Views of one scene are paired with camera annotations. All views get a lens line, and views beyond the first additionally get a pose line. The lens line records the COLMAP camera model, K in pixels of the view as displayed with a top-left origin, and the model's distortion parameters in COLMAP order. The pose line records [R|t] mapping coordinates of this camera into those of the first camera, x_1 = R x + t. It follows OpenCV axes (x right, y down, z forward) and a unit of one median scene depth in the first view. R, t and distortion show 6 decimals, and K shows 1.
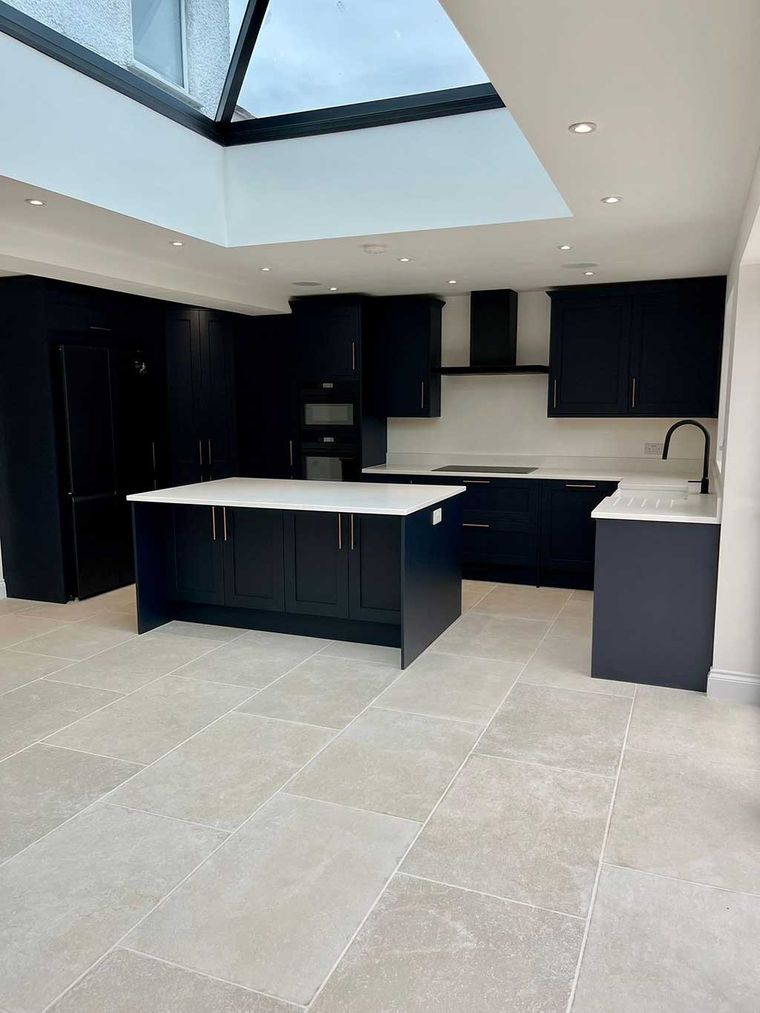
lens RADIAL K [[764.1, 0, 376.8], [0, 764.1, 519.9], [0, 0, 1]] dist [0.021393, -0.014048]
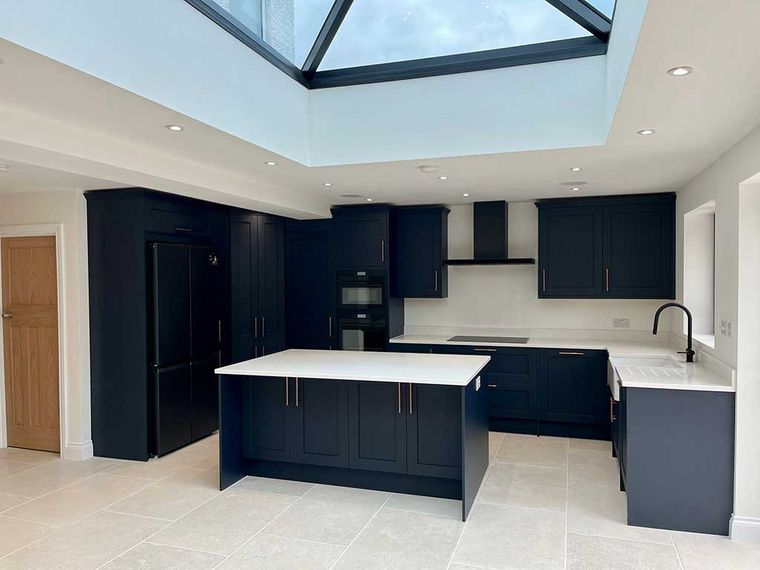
lens RADIAL K [[573.3, 0, 378.1], [0, 573.3, 289.9], [0, 0, 1]] dist [0.021393, -0.014048]
pose [[0.997882, -0.004110, 0.064913, -0.126665], [0.012906, 0.990669, -0.135678, -0.027991], [-0.063750, 0.136229, 0.988624, 0.091911]]
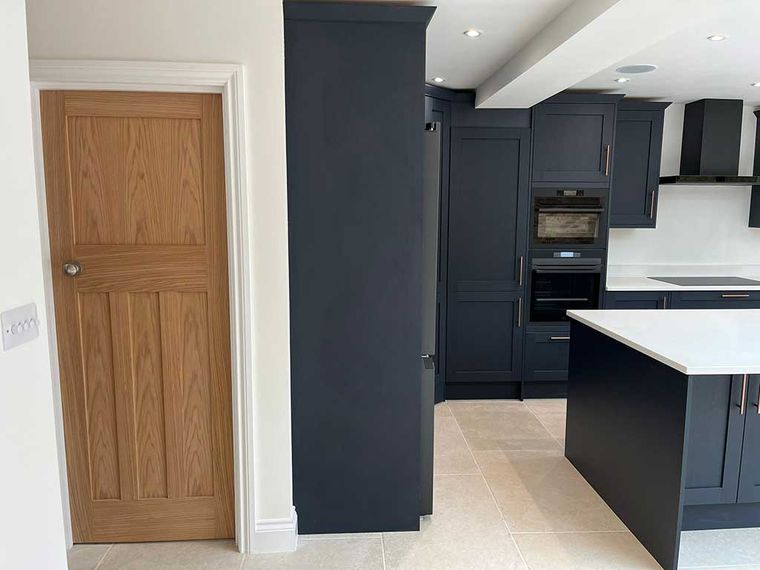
lens RADIAL K [[583.5, 0, 377.5], [0, 583.5, 285.9], [0, 0, 1]] dist [0.036966, 0.002100]
pose [[0.906650, -0.049732, 0.418942, -0.708415], [0.058626, 0.998245, -0.008375, -0.101686], [-0.417790, 0.032154, 0.907974, 0.636929]]
